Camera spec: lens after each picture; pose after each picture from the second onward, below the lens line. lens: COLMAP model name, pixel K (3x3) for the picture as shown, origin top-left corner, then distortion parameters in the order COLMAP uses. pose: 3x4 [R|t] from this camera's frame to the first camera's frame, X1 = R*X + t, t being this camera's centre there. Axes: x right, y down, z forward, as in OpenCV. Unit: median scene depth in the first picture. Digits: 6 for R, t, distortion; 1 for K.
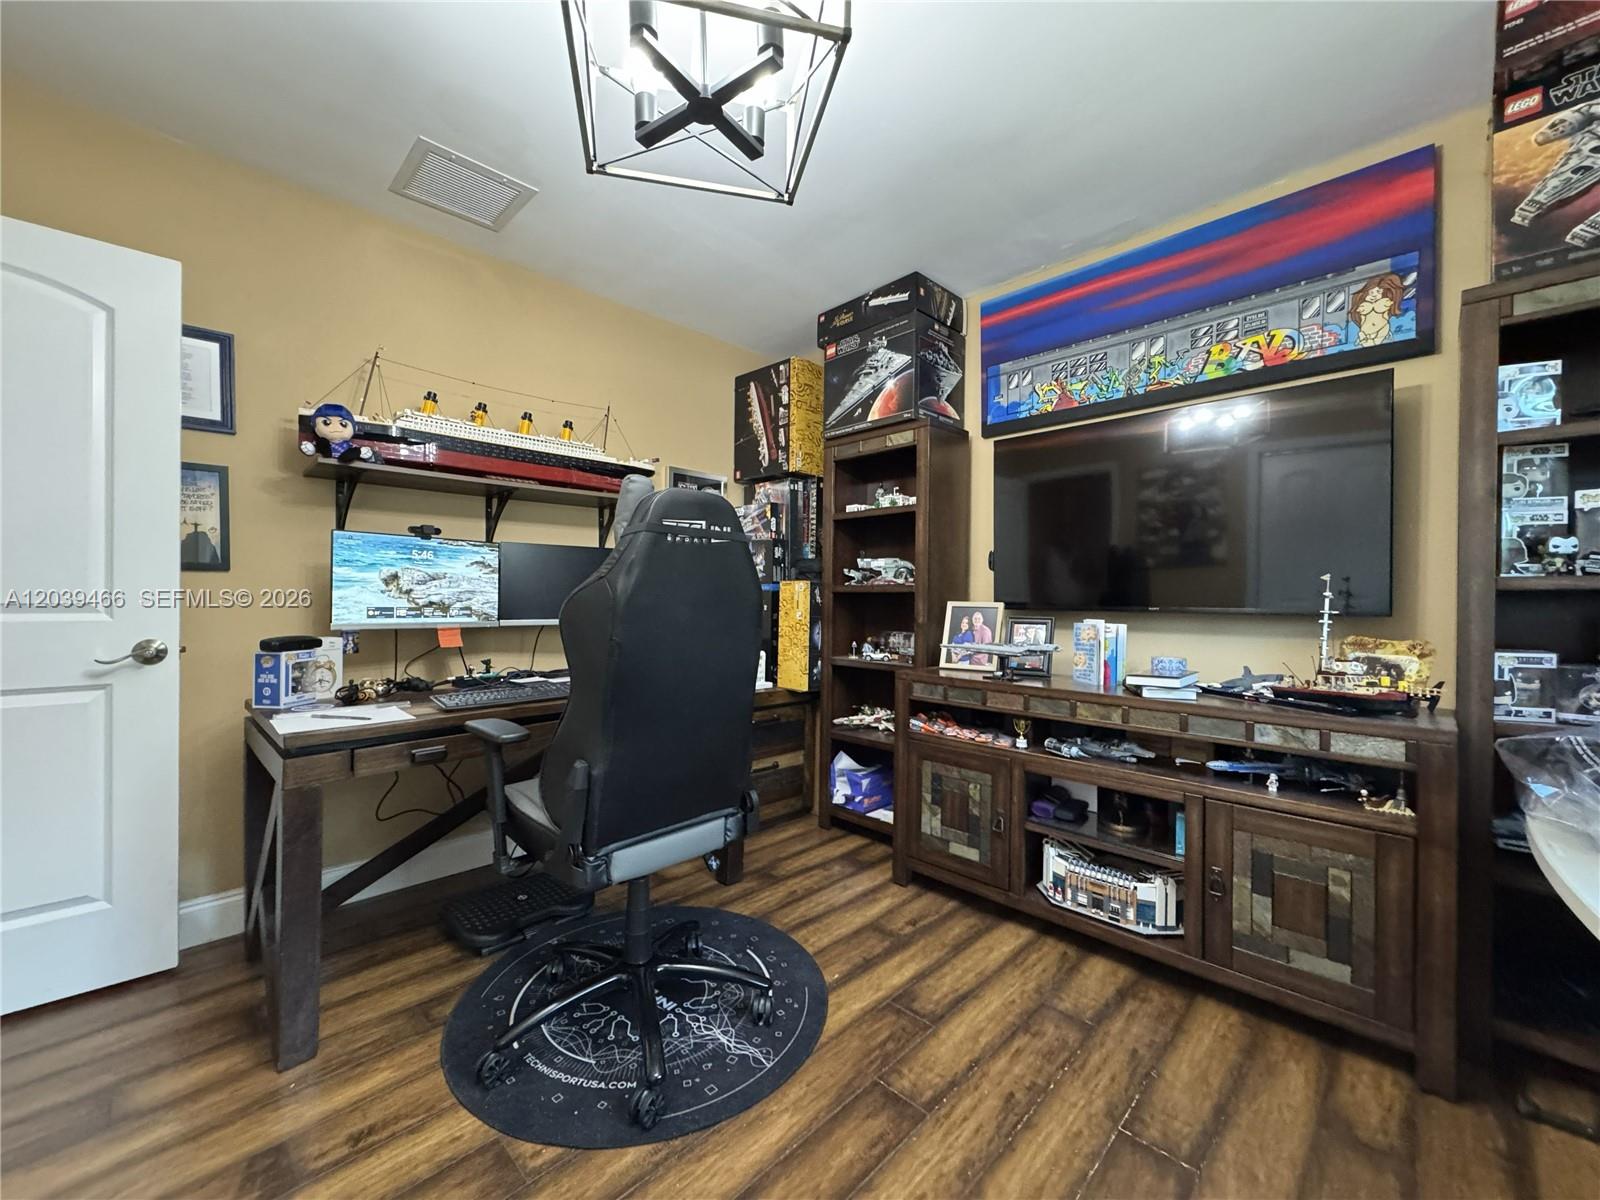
lens RADIAL K [[641.9, 0, 800.0], [0, 641.9, 600.0], [0, 0, 1]] dist [-0.001231, -0.000246]
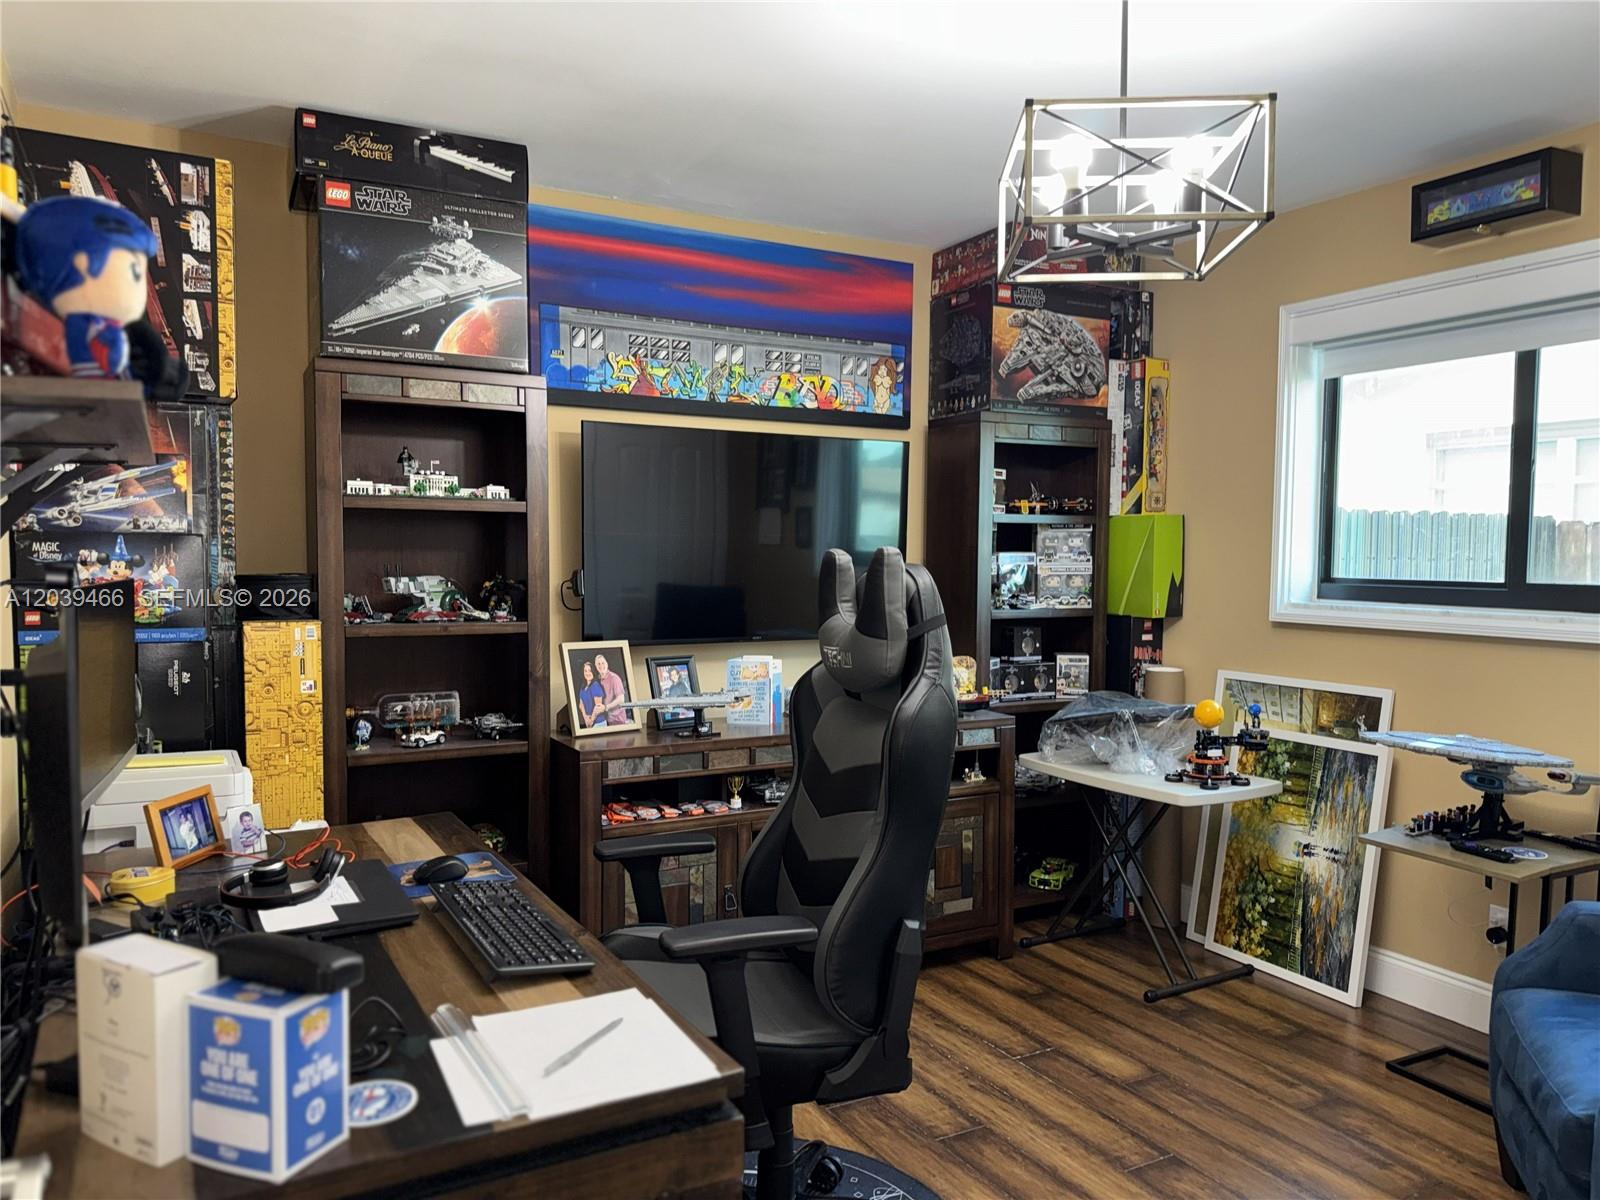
lens RADIAL K [[1122.2, 0, 803.0], [0, 1122.2, 620.4], [0, 0, 1]] dist [0.083276, -0.122097]
pose [[0.277816, -0.061950, 0.958635, -0.914621], [-0.003001, 0.997858, 0.065354, -0.108337], [-0.960629, -0.021034, 0.277035, 0.408131]]
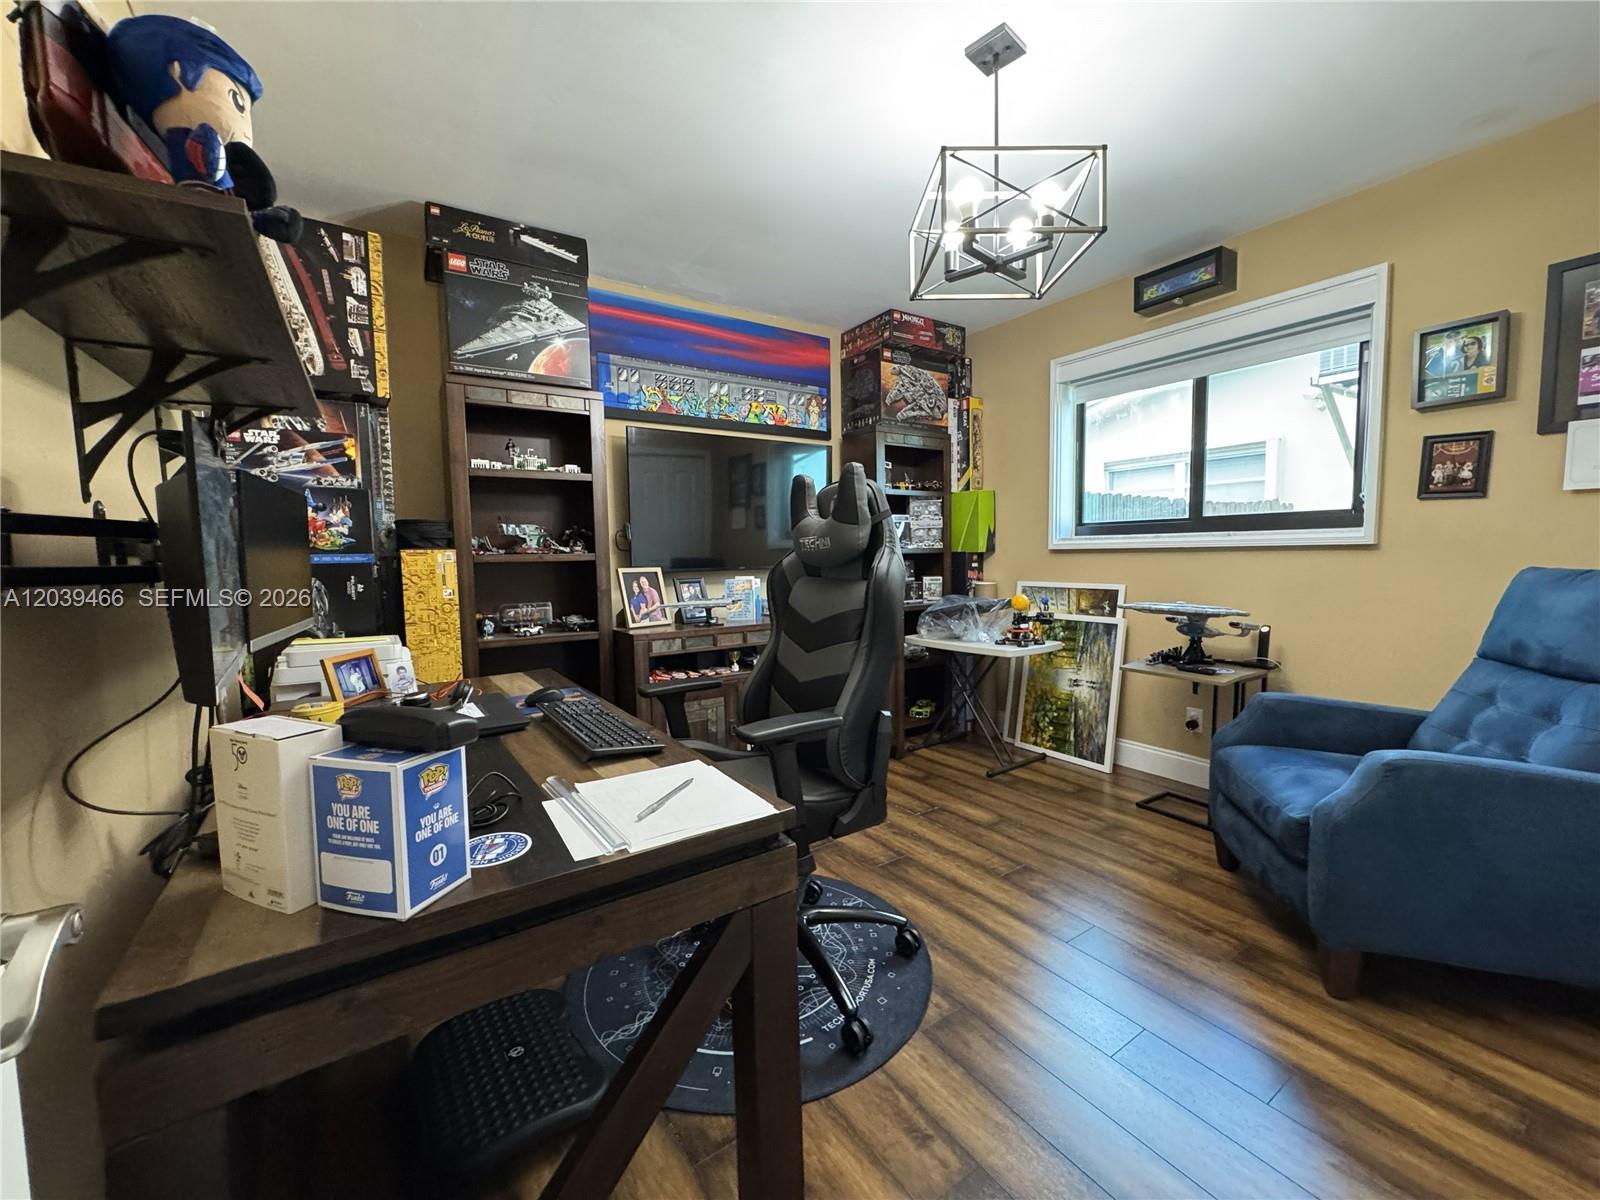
lens RADIAL K [[635.5, 0, 806.7], [0, 635.5, 599.0], [0, 0, 1]] dist [0.000974, 0.000089]
pose [[0.189065, -0.081368, 0.978588, -0.796058], [0.021429, 0.996666, 0.078732, -0.024487], [-0.981731, 0.006085, 0.190178, 0.491192]]
